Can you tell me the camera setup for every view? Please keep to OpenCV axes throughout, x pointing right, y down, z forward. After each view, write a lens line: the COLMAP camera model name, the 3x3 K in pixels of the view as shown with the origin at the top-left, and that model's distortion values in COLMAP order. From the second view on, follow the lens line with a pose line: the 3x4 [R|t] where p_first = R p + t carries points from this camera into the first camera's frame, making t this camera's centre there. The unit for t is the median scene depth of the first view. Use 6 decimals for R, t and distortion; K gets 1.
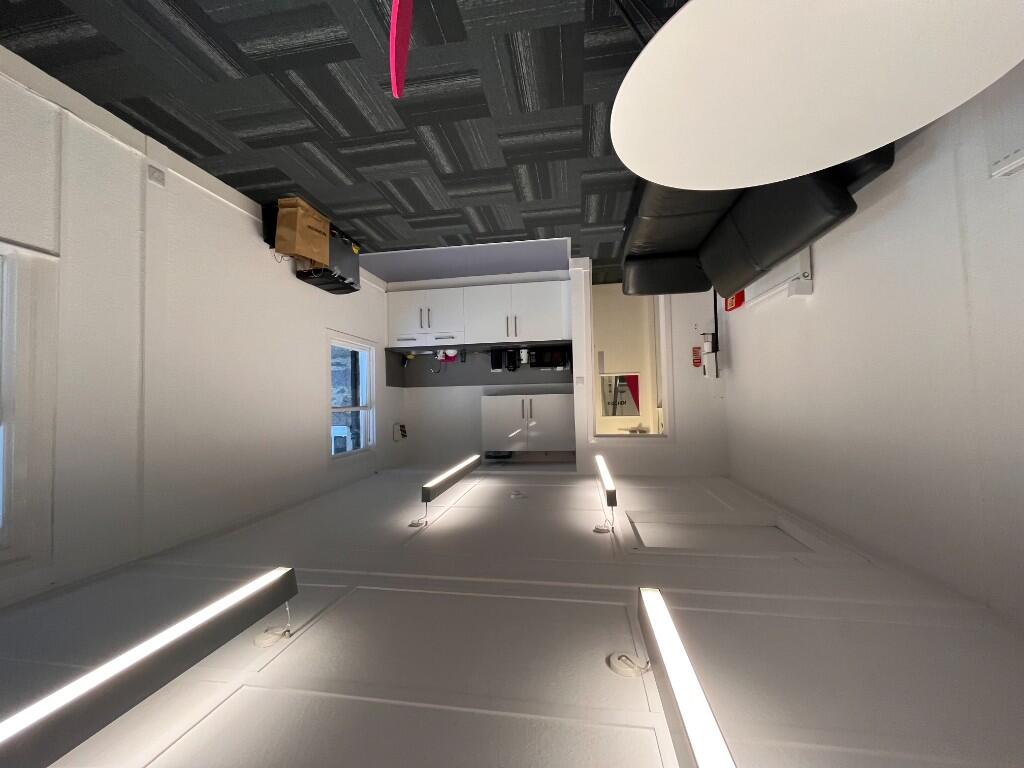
lens RADIAL K [[411.0, 0, 505.8], [0, 411.0, 386.3], [0, 0, 1]] dist [-0.003258, -0.000457]
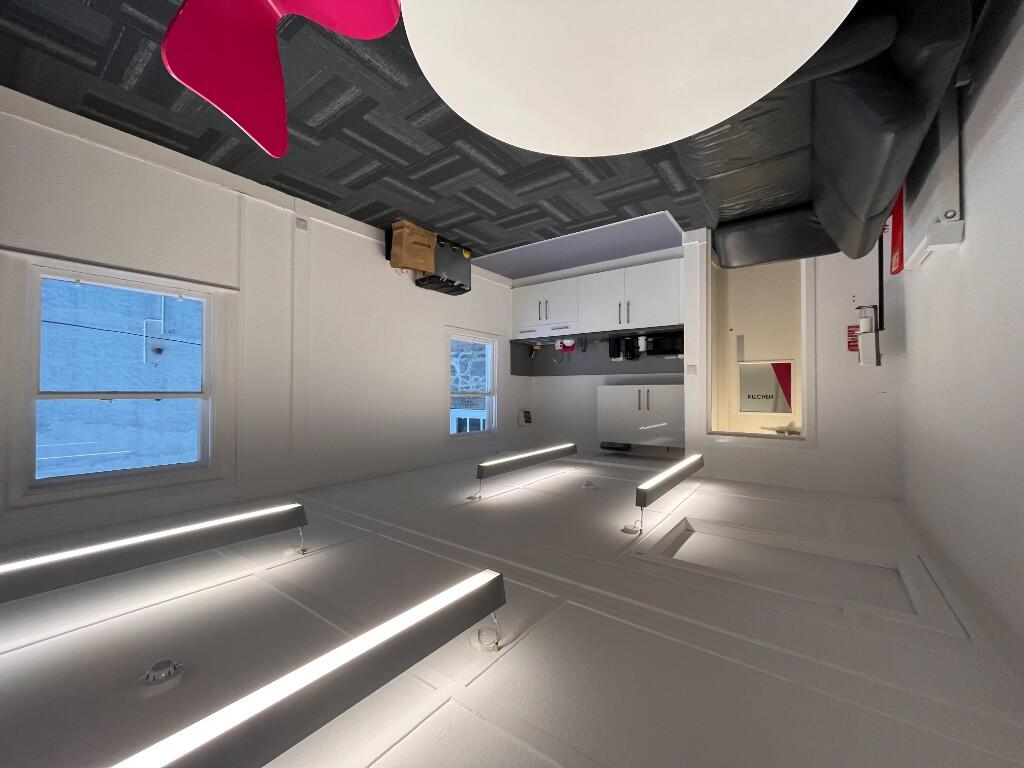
lens RADIAL K [[411.0, 0, 511.6], [0, 411.0, 385.3], [0, 0, 1]] dist [-0.003258, -0.000457]
pose [[0.890049, 0.016197, -0.455577, 0.284058], [-0.005434, 0.999675, 0.024923, -0.000222], [0.455832, -0.019707, 0.889847, 0.039876]]
